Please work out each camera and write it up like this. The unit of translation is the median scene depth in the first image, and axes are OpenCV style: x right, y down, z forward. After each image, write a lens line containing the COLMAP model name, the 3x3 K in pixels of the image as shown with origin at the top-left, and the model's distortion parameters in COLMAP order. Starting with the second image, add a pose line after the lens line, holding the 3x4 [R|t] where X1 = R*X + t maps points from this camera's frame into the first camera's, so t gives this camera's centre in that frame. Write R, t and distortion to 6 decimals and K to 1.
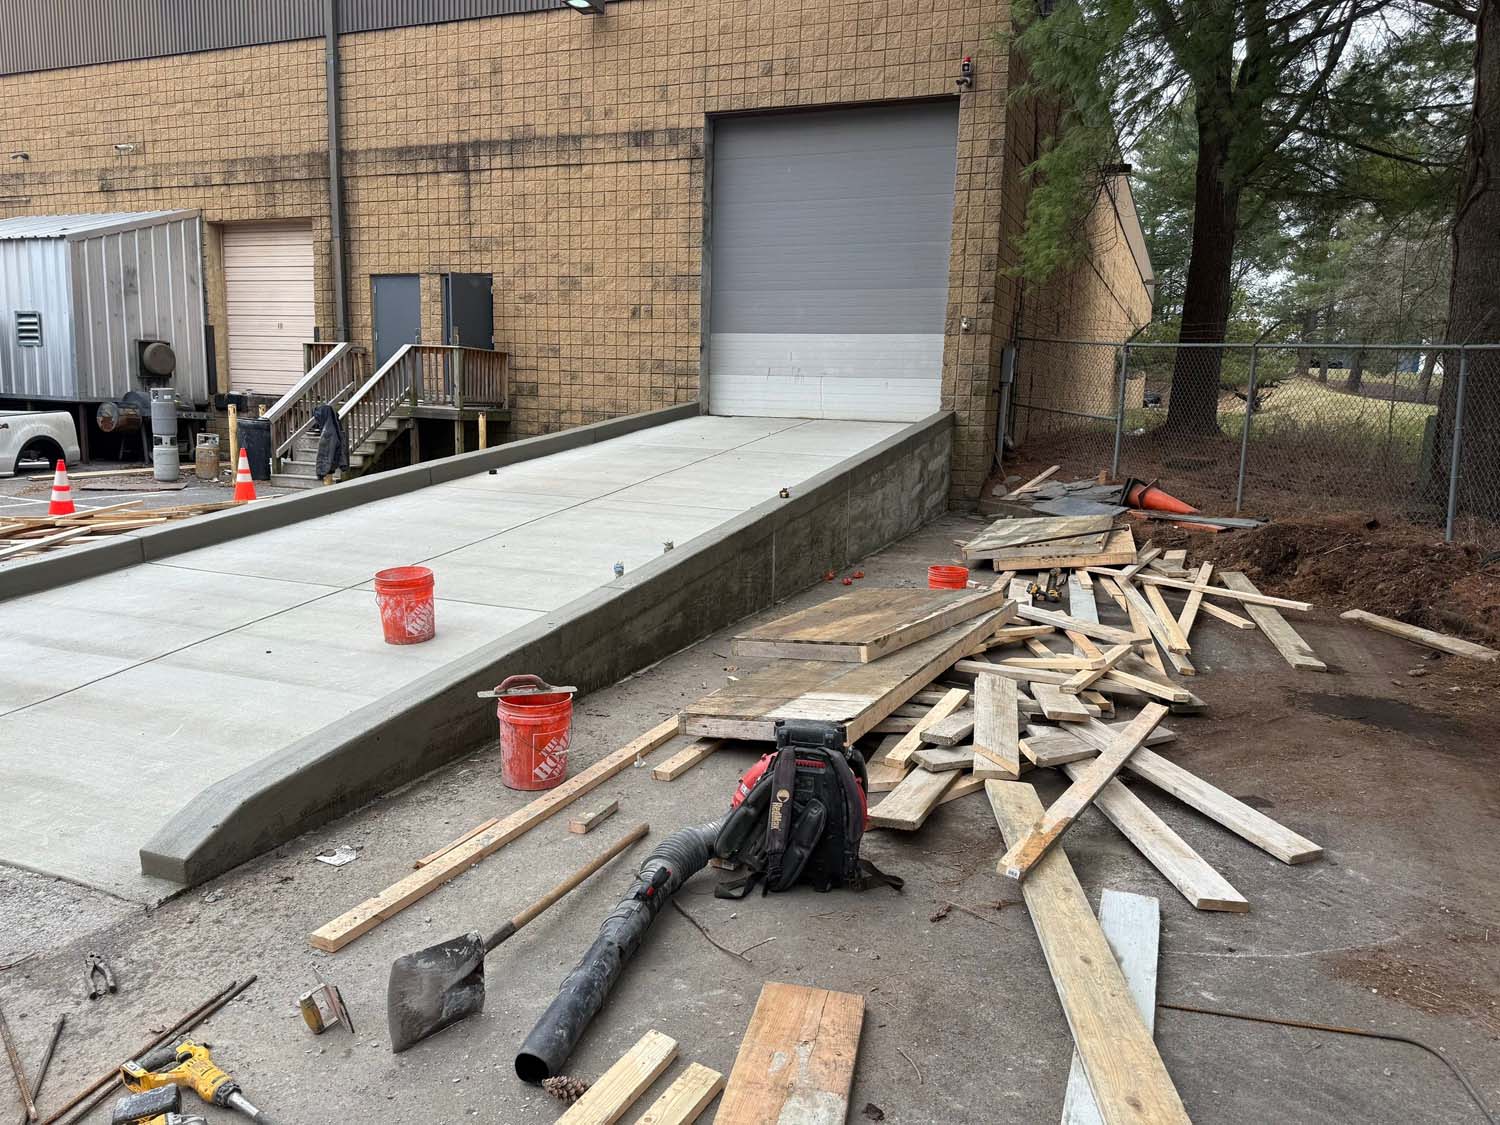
lens RADIAL K [[1081.4, 0, 746.7], [0, 1081.4, 554.6], [0, 0, 1]] dist [0.038147, -0.037212]
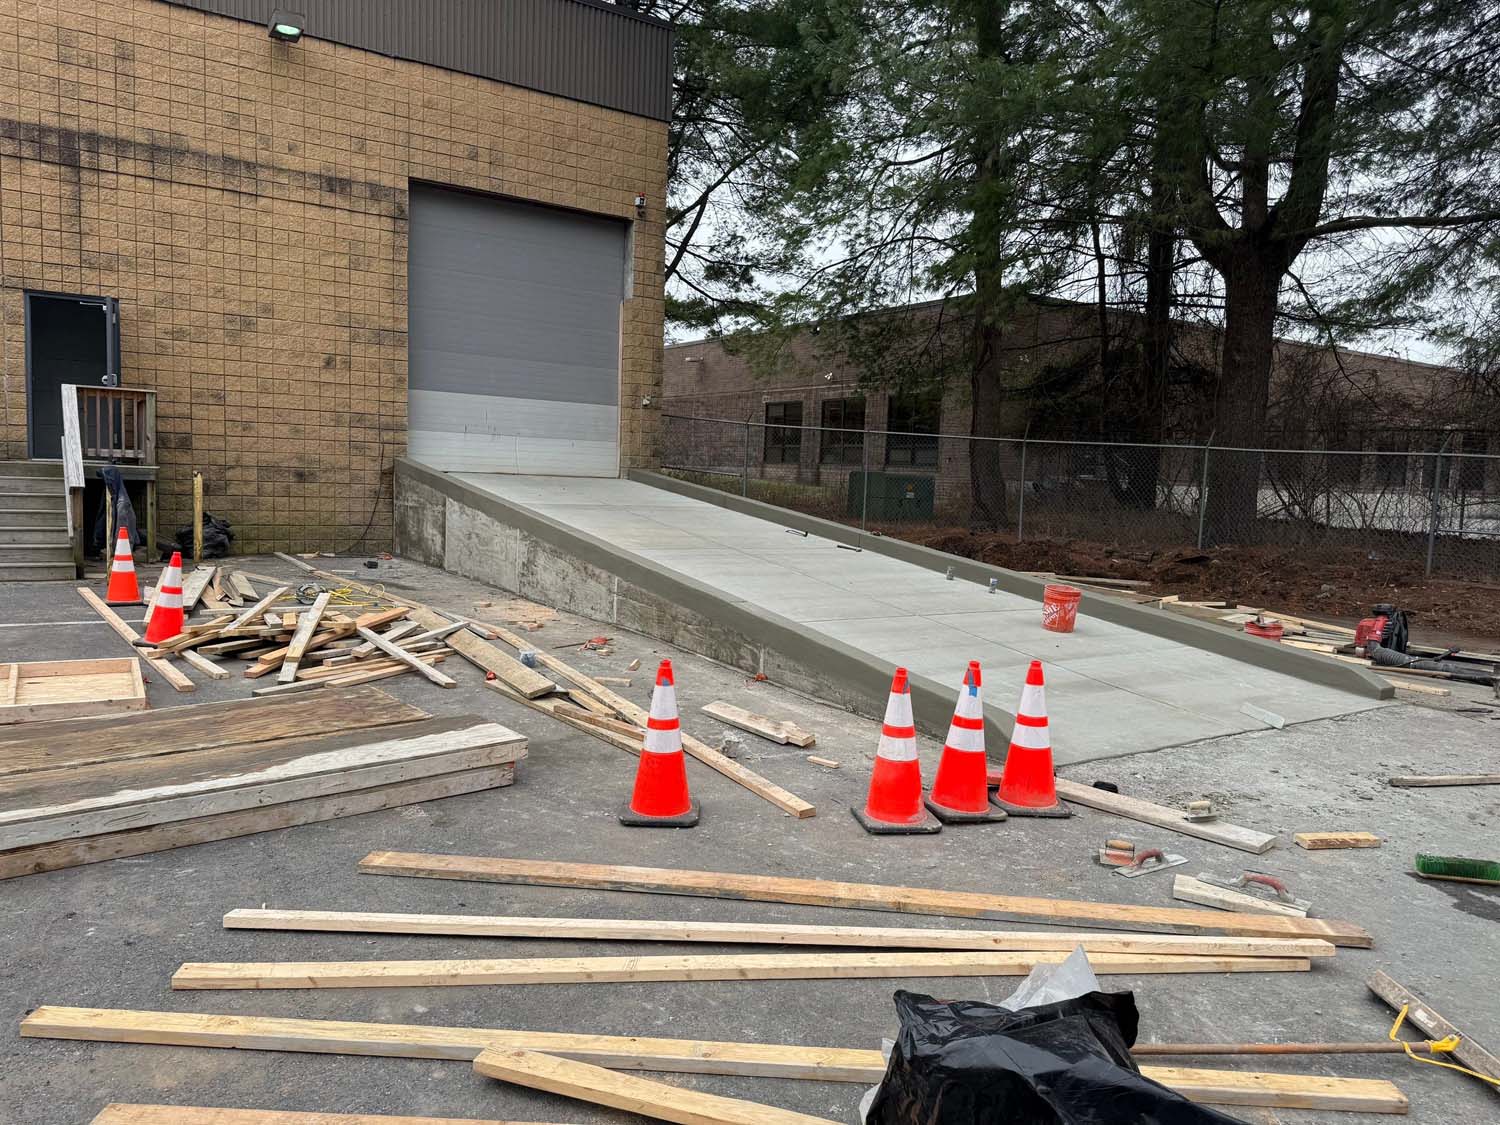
lens RADIAL K [[1074.0, 0, 766.6], [0, 1074.0, 568.7], [0, 0, 1]] dist [0.002526, -0.015264]
pose [[0.542891, -0.088403, 0.835137, -0.698070], [0.097776, 0.994335, 0.041694, -0.046416], [-0.834092, 0.059021, 0.548459, 0.177428]]
